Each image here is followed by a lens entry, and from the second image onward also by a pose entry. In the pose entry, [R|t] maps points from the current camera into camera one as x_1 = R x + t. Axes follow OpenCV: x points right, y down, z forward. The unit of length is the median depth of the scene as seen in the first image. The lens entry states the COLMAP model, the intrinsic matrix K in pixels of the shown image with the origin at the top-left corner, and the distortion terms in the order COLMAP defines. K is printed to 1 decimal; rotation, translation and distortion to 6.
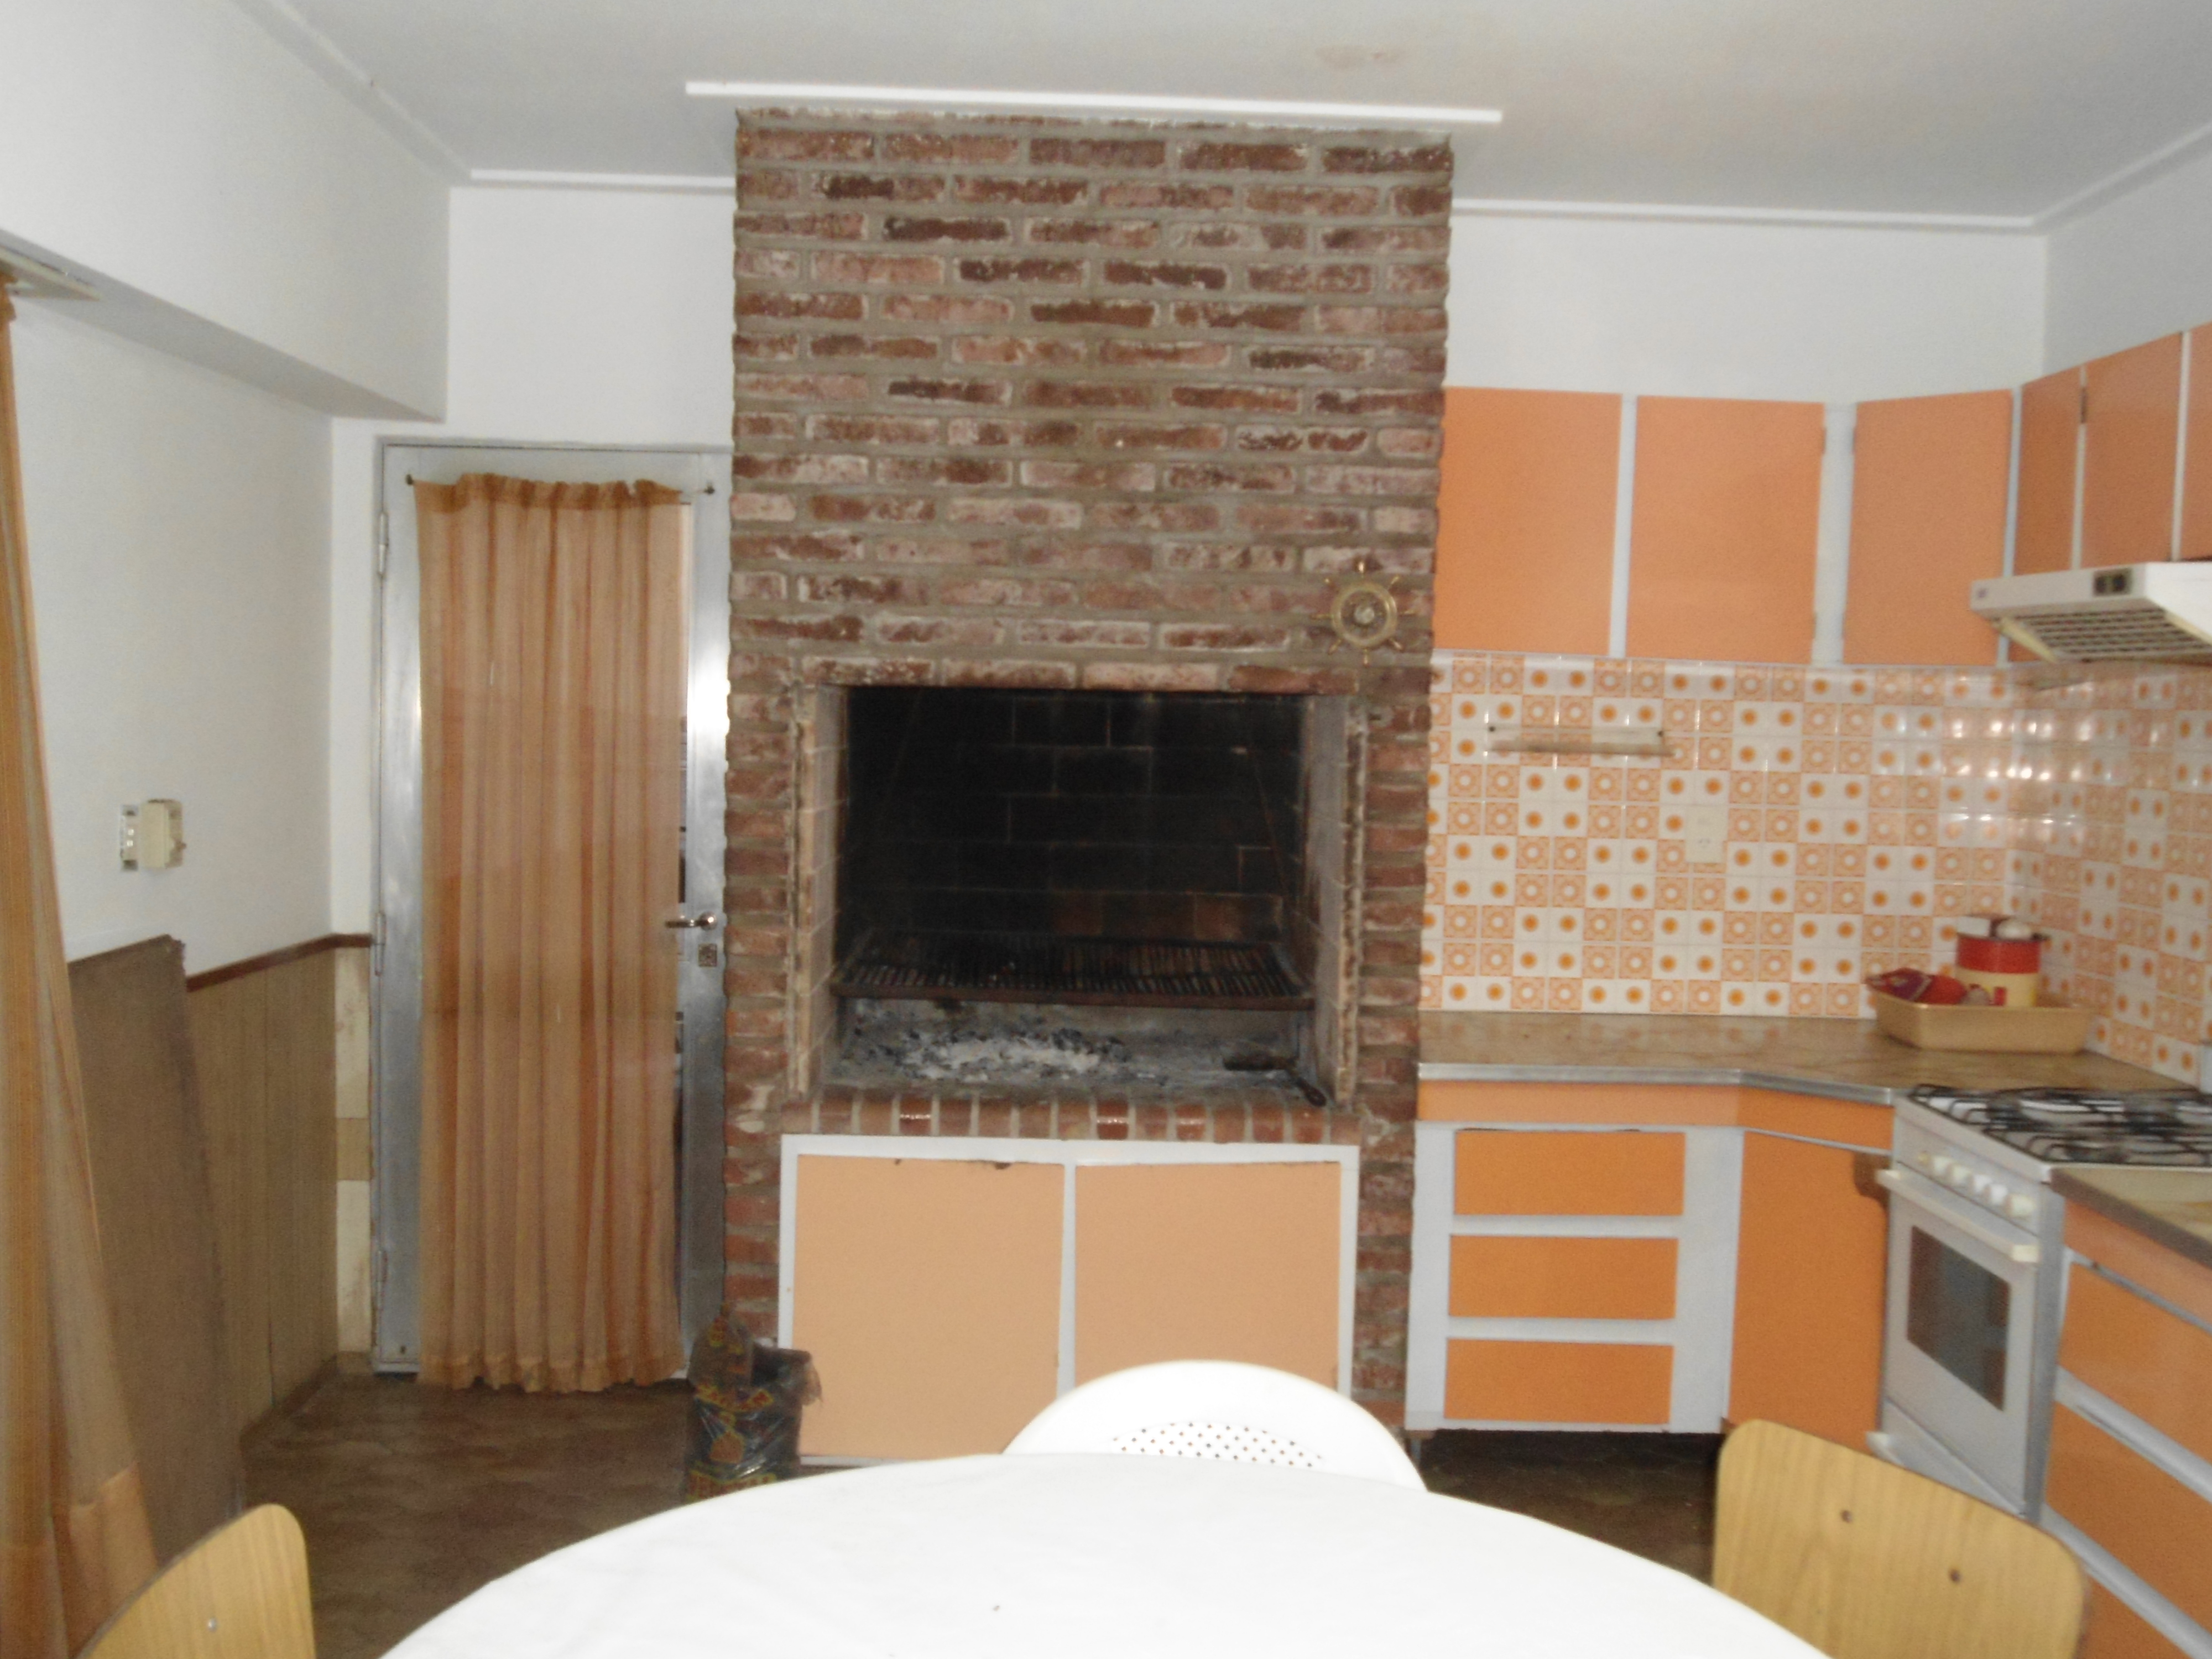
lens RADIAL K [[2047.3, 0, 1106.0], [0, 2047.3, 829.5], [0, 0, 1]] dist [-0.006628, 0.001947]
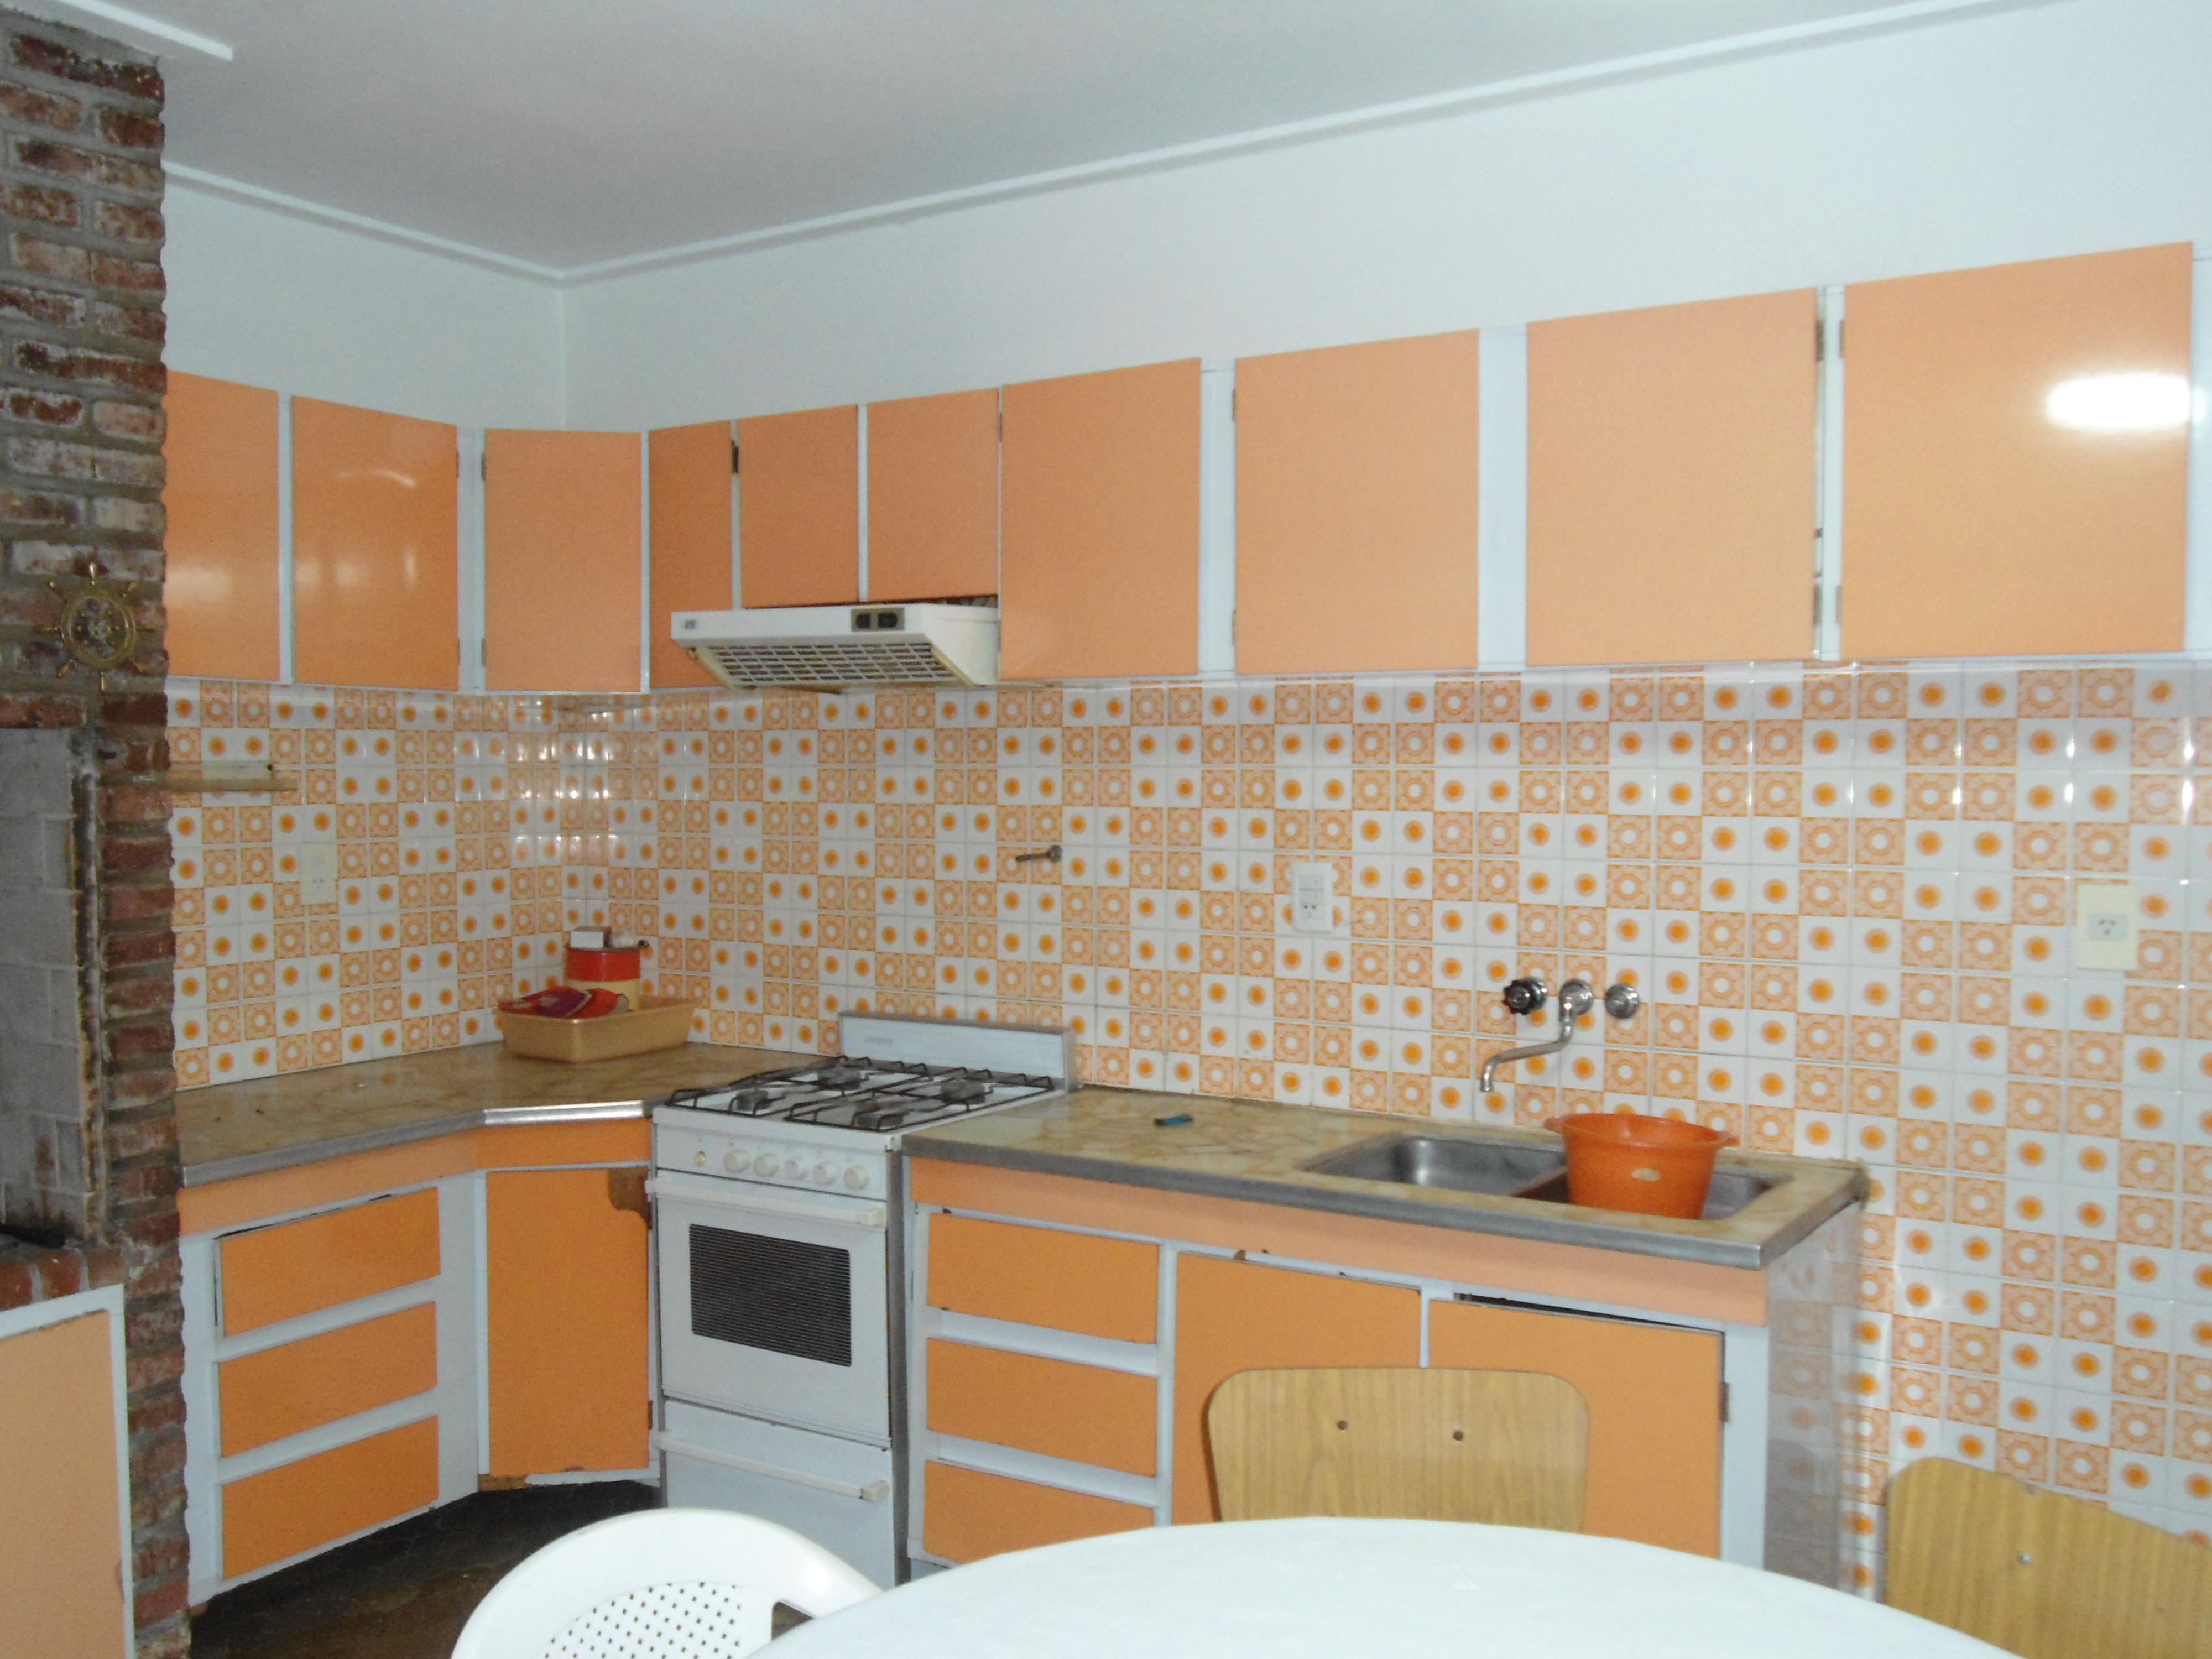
lens RADIAL K [[1997.4, 0, 1105.0], [0, 1997.4, 843.8], [0, 0, 1]] dist [0.000711, 0.010908]
pose [[0.553619, -0.062506, 0.830421, -0.309331], [0.066808, 0.997299, 0.030528, -0.017571], [-0.830086, 0.038578, 0.556300, 0.230211]]
